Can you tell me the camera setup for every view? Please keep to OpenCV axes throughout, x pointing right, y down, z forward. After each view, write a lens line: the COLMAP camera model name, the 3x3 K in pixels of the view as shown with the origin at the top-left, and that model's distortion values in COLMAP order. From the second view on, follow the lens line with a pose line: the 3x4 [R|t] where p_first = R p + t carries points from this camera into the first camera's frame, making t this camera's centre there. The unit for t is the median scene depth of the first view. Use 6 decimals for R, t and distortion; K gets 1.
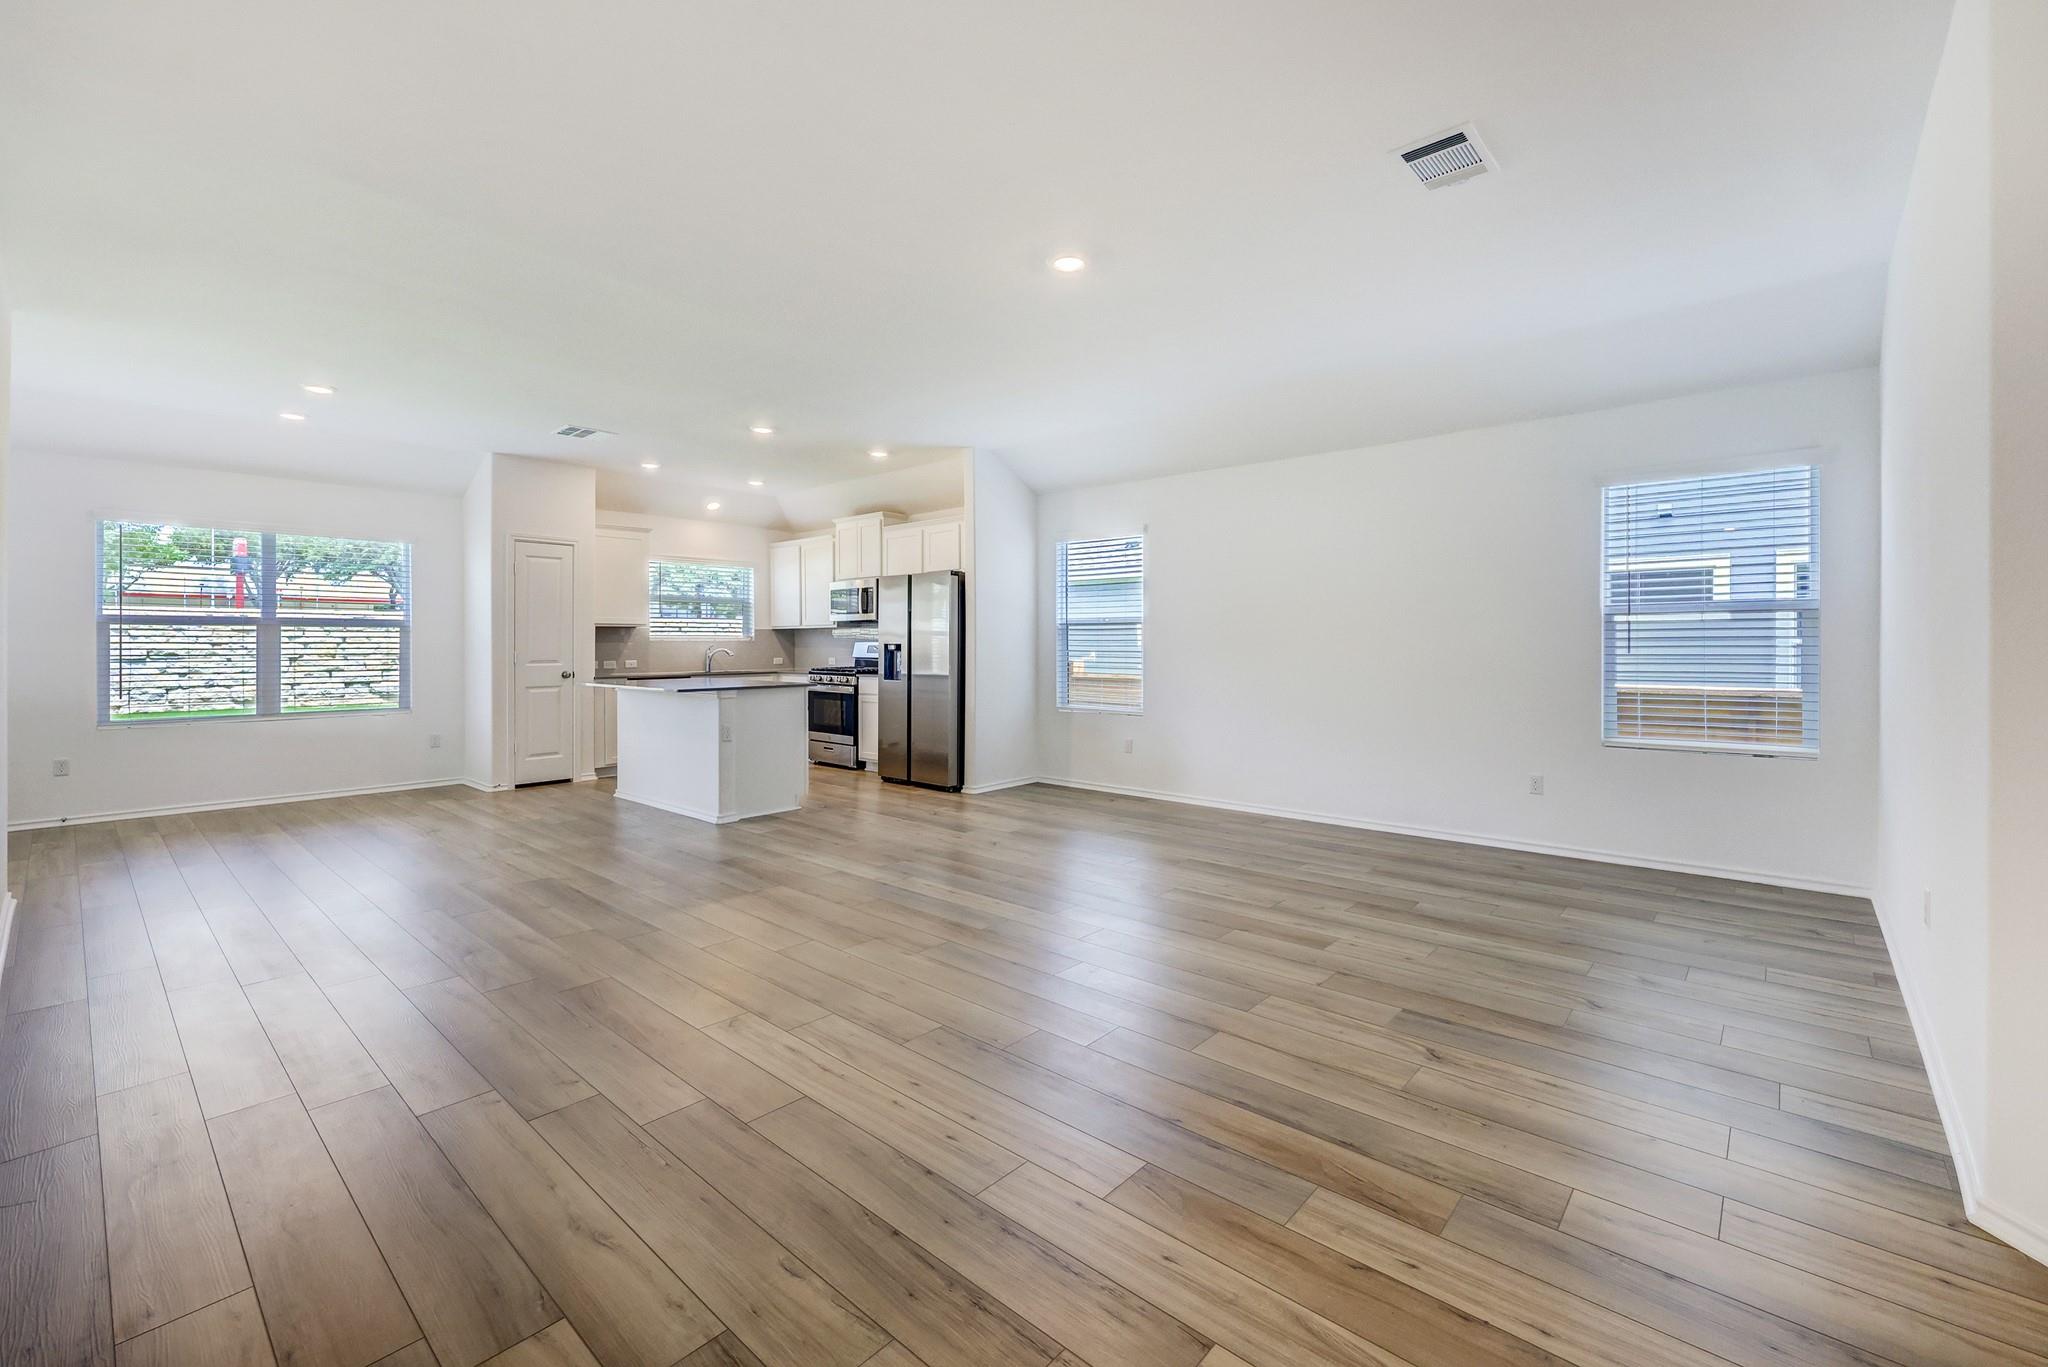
lens RADIAL K [[830.8, 0, 992.6], [0, 830.8, 672.2], [0, 0, 1]] dist [-0.000126, 0.000008]
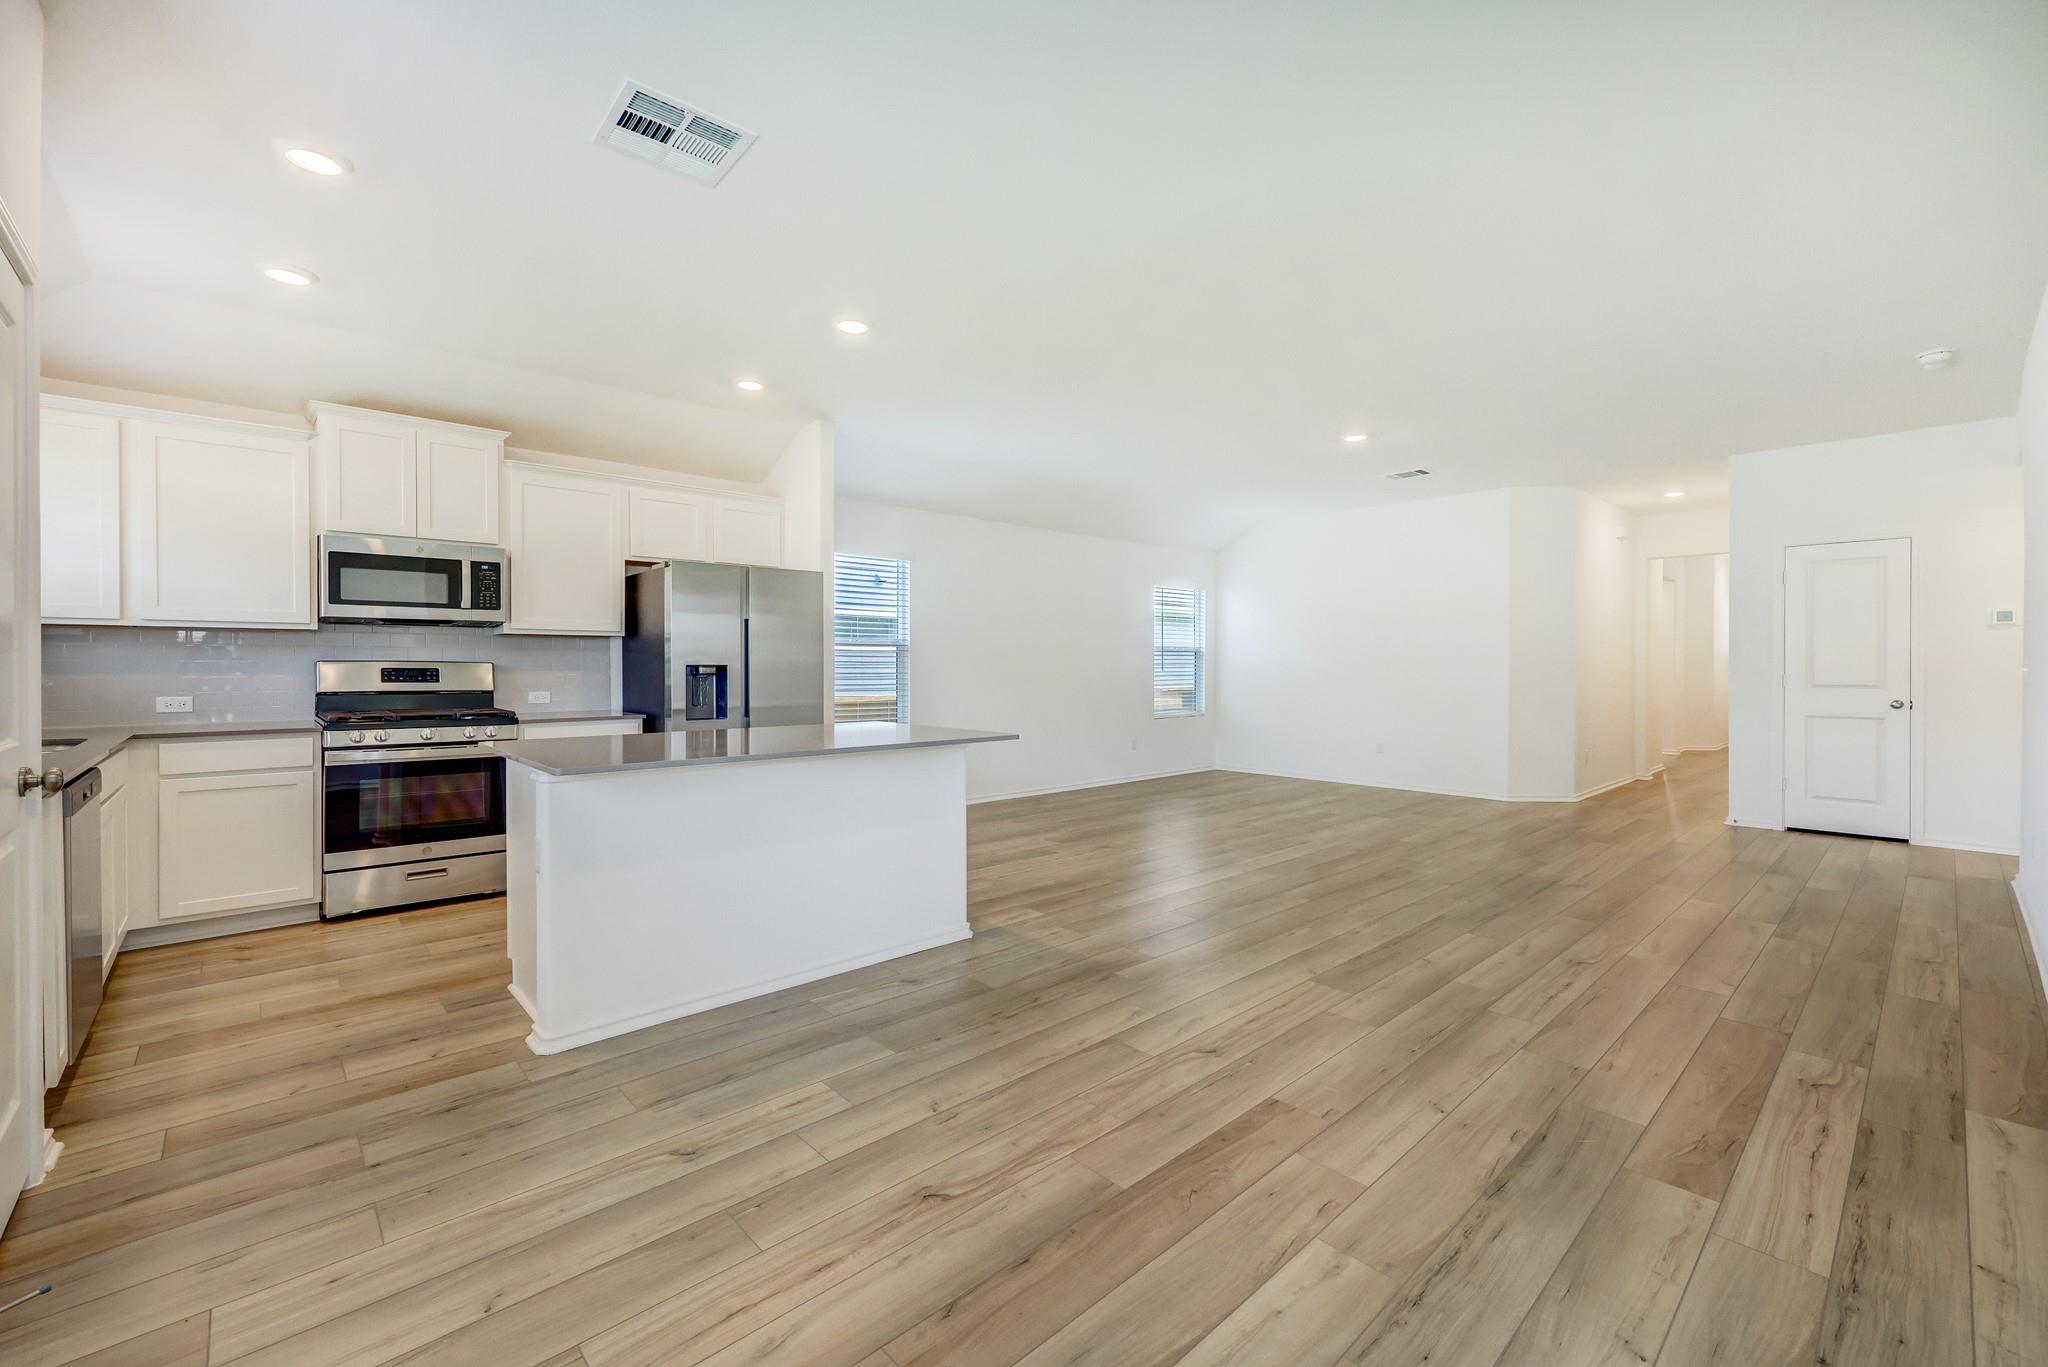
lens RADIAL K [[830.8, 0, 992.6], [0, 830.8, 672.2], [0, 0, 1]] dist [-0.000126, 0.000008]
pose [[0.123069, 0.000437, 0.992398, -0.882675], [0.036613, 0.999317, -0.004980, -0.018714], [-0.991722, 0.036948, 0.122969, 0.807538]]
